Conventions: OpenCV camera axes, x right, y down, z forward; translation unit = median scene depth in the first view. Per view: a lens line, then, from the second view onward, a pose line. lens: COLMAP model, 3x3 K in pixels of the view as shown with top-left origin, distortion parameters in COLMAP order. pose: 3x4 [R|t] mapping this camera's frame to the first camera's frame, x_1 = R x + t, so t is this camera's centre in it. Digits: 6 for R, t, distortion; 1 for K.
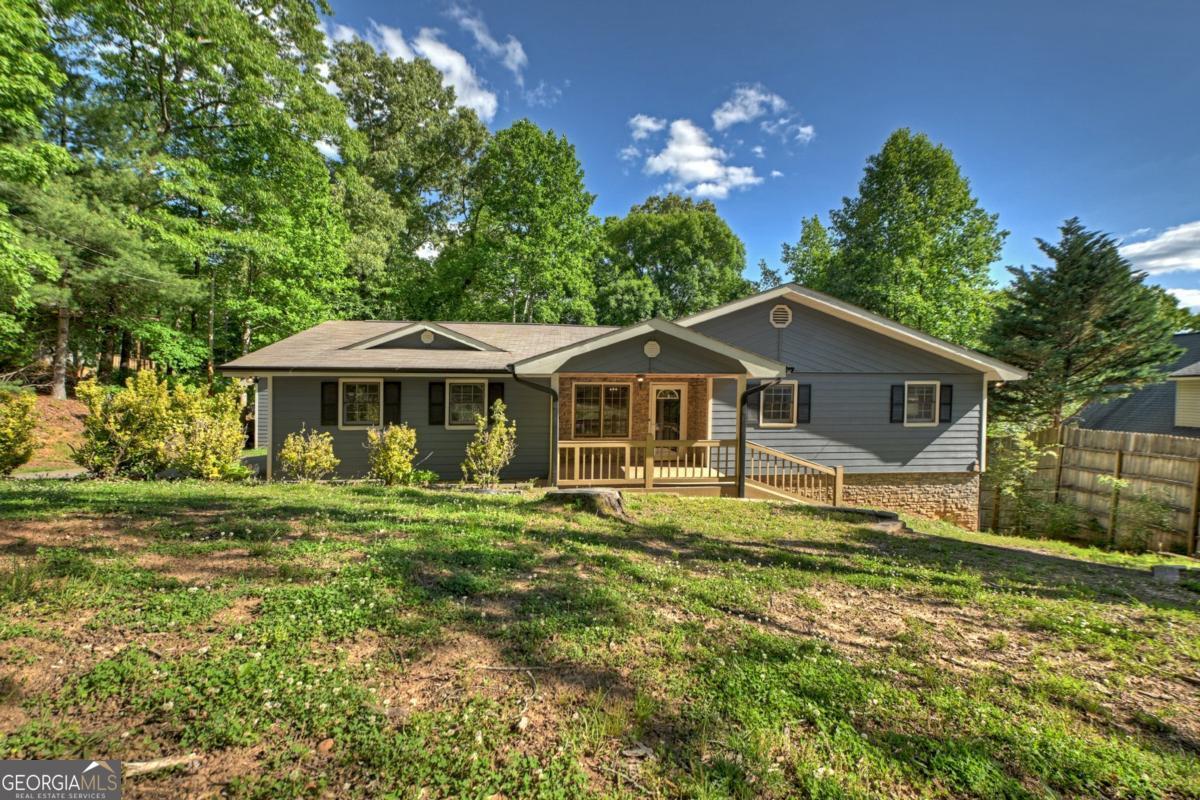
lens RADIAL K [[504.3, 0, 600.0], [0, 504.3, 400.0], [0, 0, 1]] dist [0.000092, 0.000127]
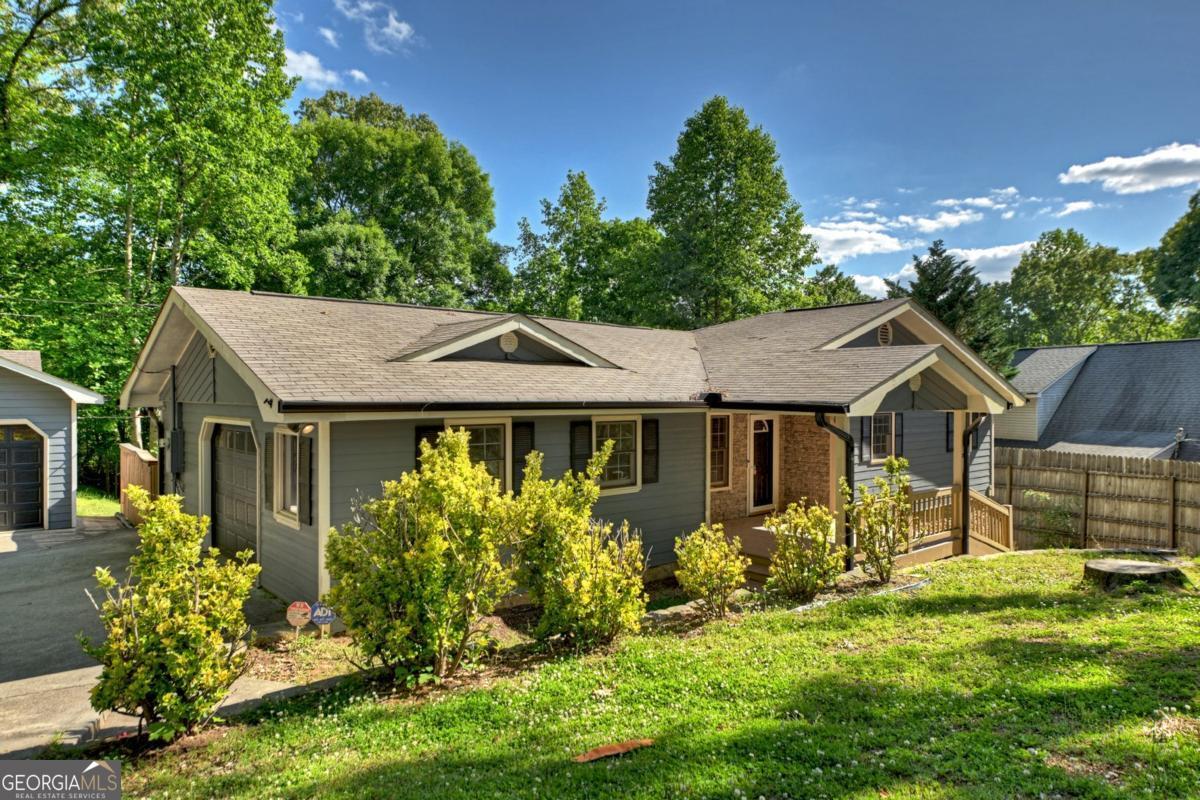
lens RADIAL K [[741.4, 0, 579.5], [0, 741.4, 403.4], [0, 0, 1]] dist [0.002759, 0.003325]
pose [[0.823312, -0.007273, 0.567542, -0.752978], [0.005638, 0.999973, 0.004636, -0.054181], [-0.567561, -0.000617, 0.823331, 0.239190]]
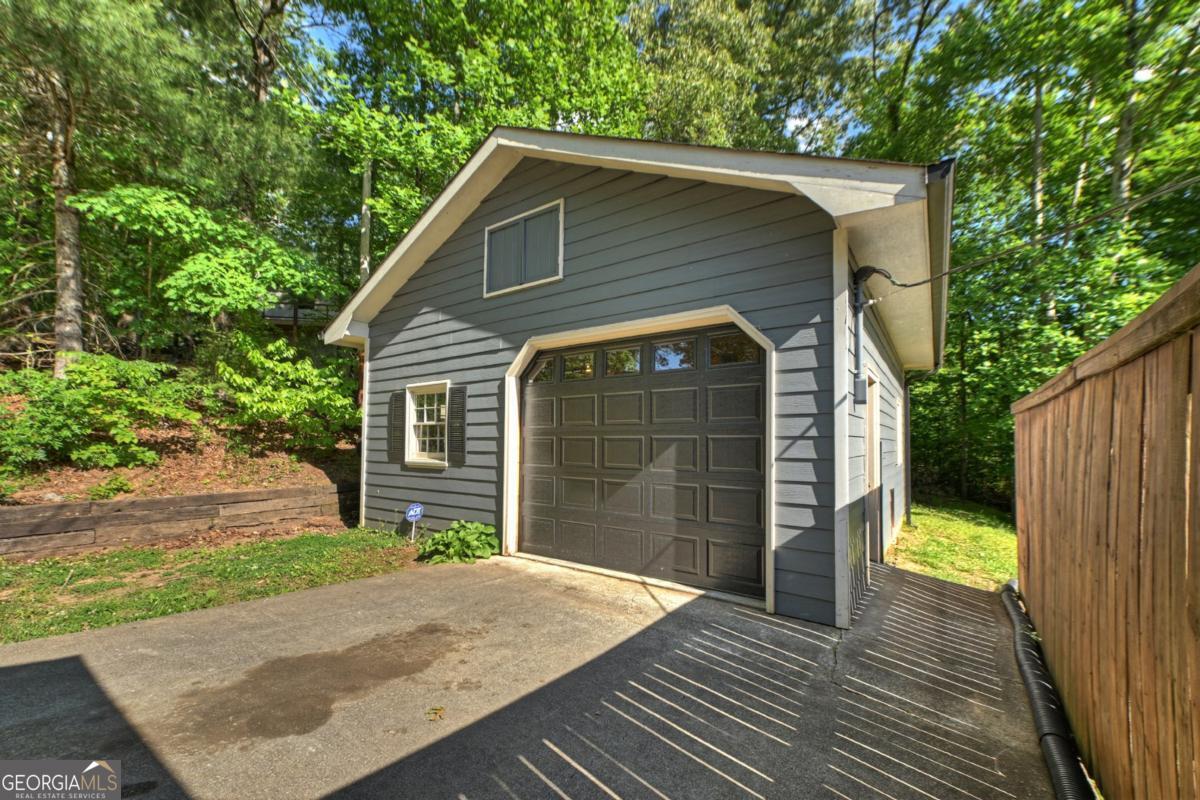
lens RADIAL K [[471.2, 0, 616.9], [0, 471.2, 422.1], [0, 0, 1]] dist [0.019058, 0.000159]
pose [[0.772738, -0.018626, -0.634452, -0.670201], [0.007798, 0.999772, -0.019853, 0.058287], [0.634677, 0.010393, 0.772707, 1.570651]]
